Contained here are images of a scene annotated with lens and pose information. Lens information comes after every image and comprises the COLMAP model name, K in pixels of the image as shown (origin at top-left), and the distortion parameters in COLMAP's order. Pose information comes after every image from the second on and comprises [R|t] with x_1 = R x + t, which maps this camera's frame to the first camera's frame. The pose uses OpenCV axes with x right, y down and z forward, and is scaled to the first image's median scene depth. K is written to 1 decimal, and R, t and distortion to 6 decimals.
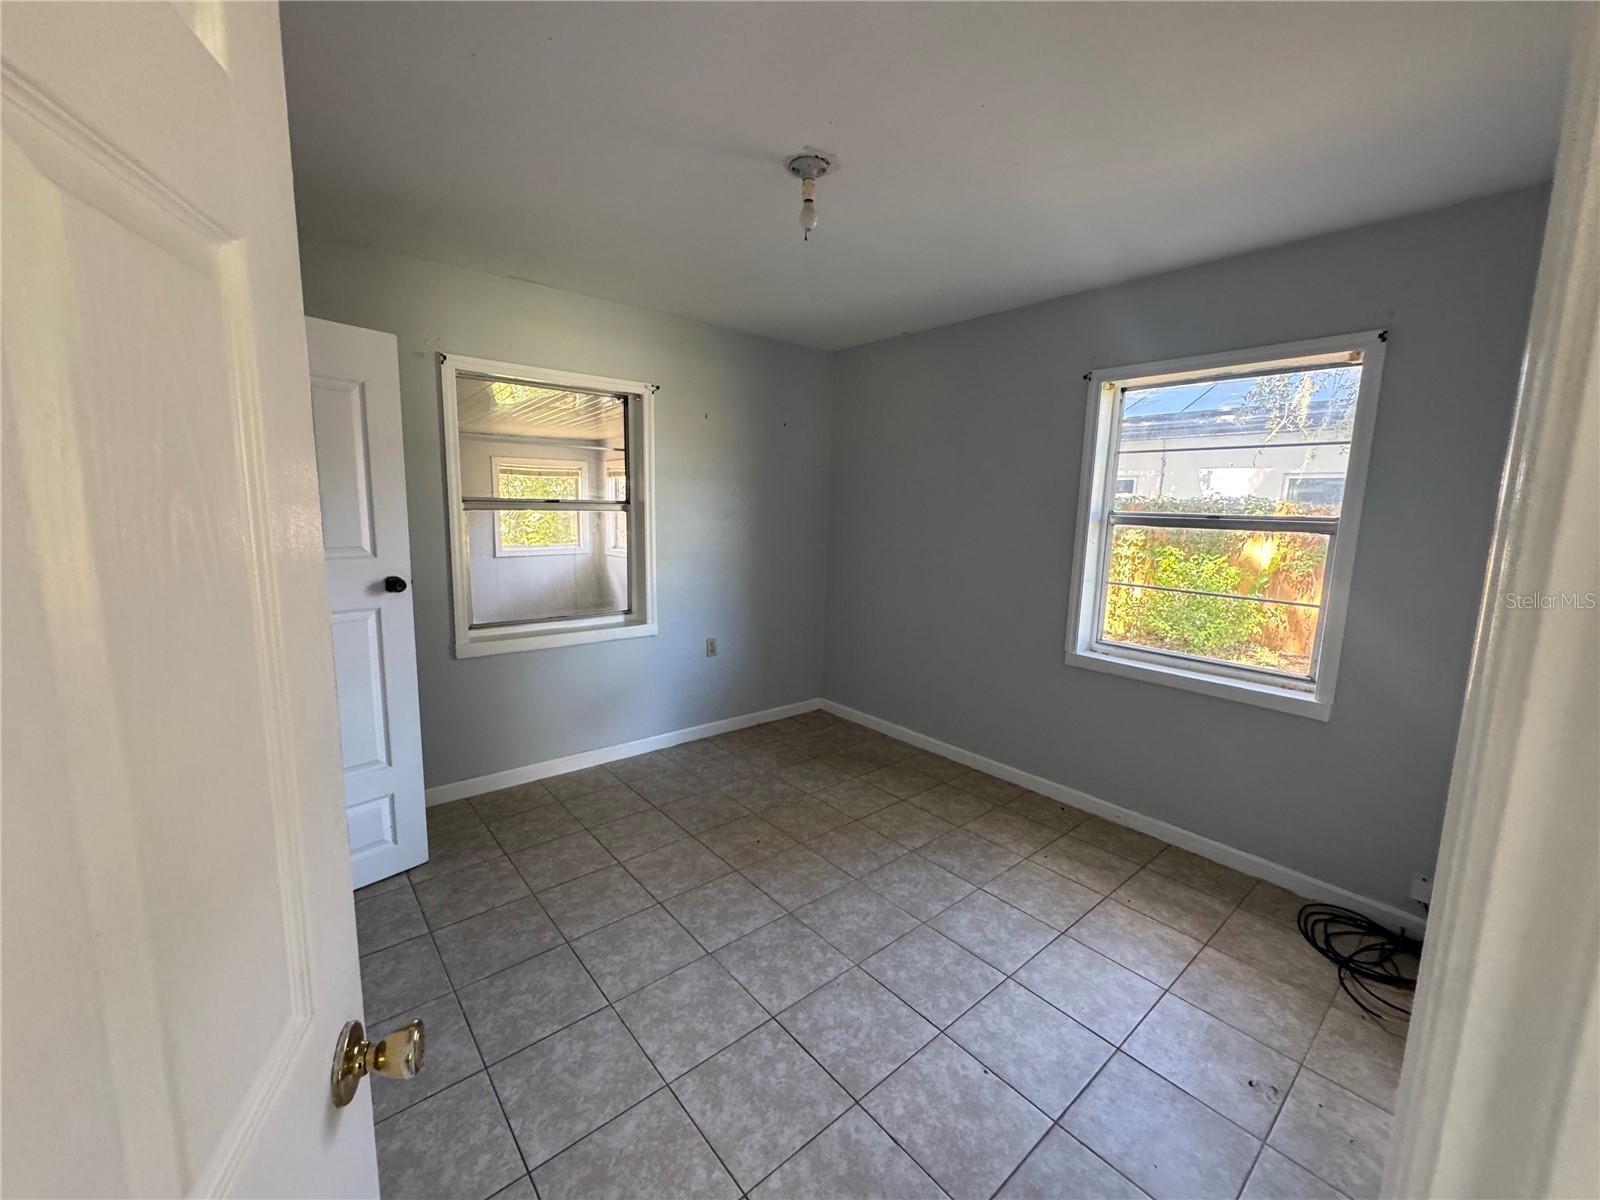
lens RADIAL K [[640.5, 0, 798.8], [0, 640.5, 598.0], [0, 0, 1]] dist [-0.007664, 0.001599]
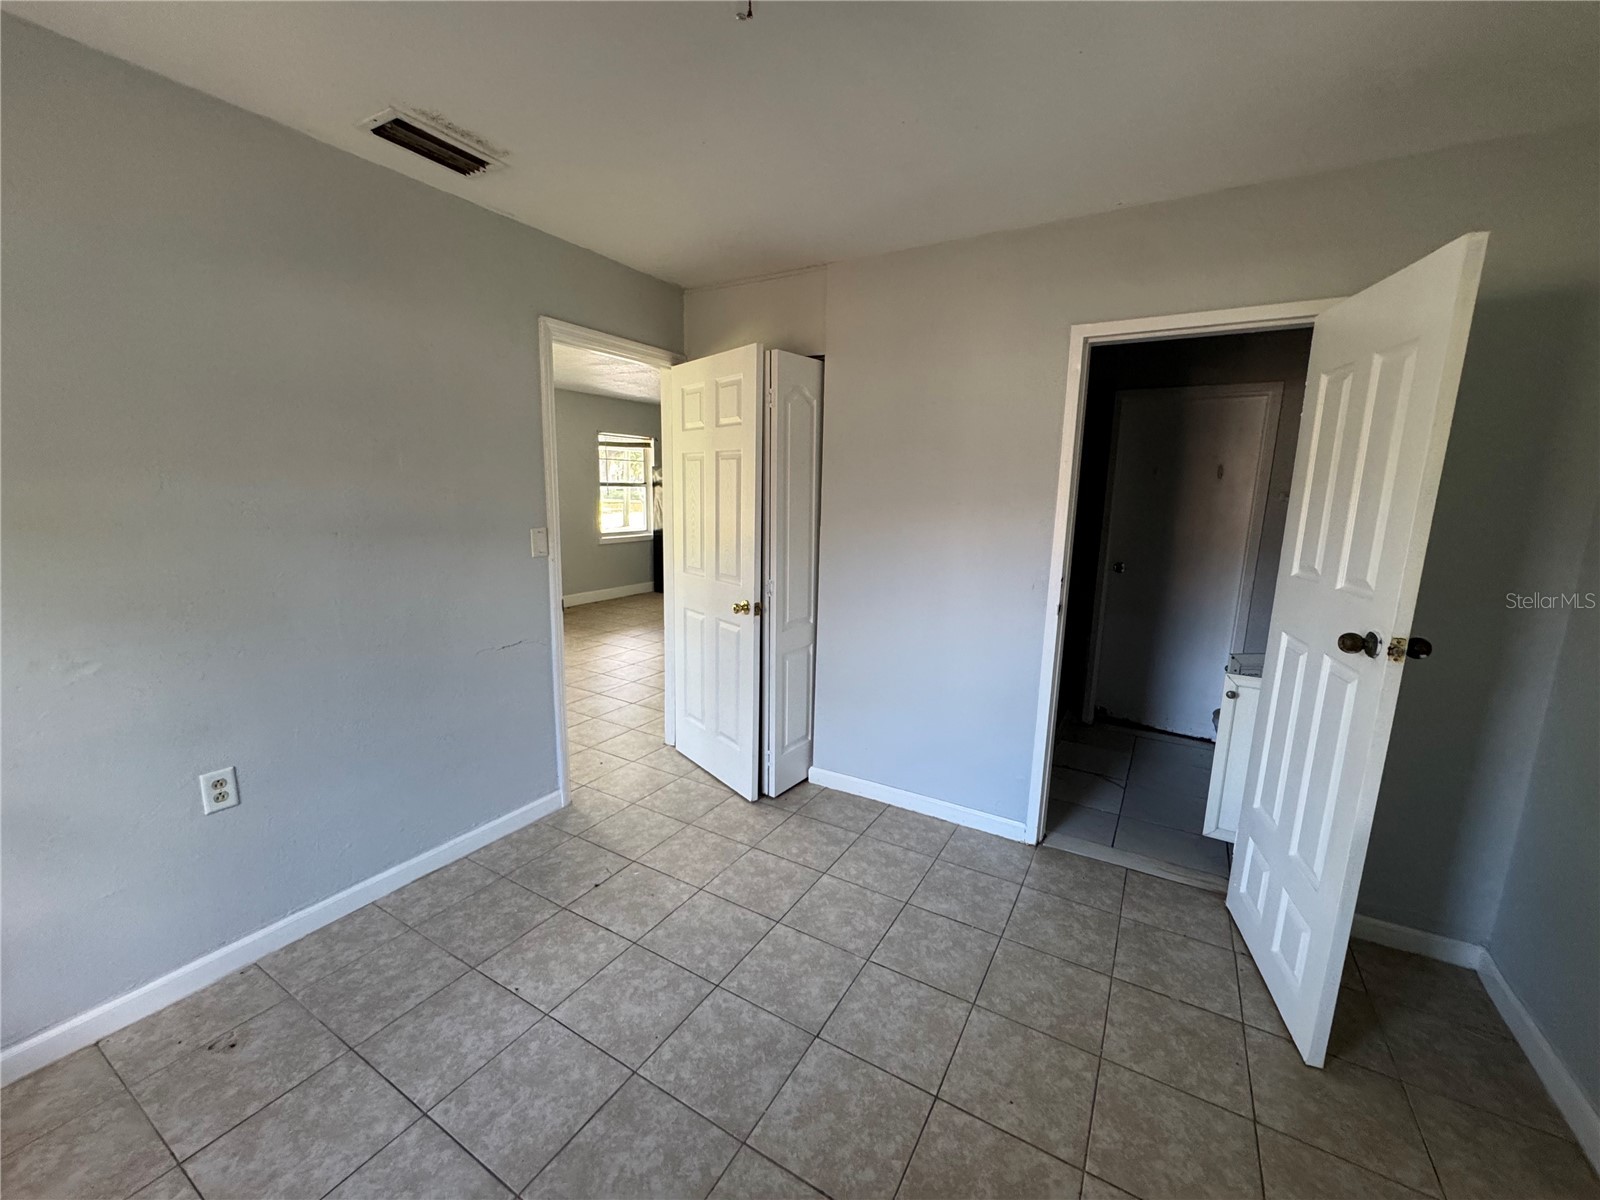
lens RADIAL K [[640.5, 0, 800.3], [0, 640.5, 601.2], [0, 0, 1]] dist [-0.007664, 0.001599]
pose [[-0.942669, 0.013758, -0.333446, 0.155531], [-0.092434, 0.949297, 0.300484, -0.240570], [0.320673, 0.314078, -0.893601, 1.616056]]
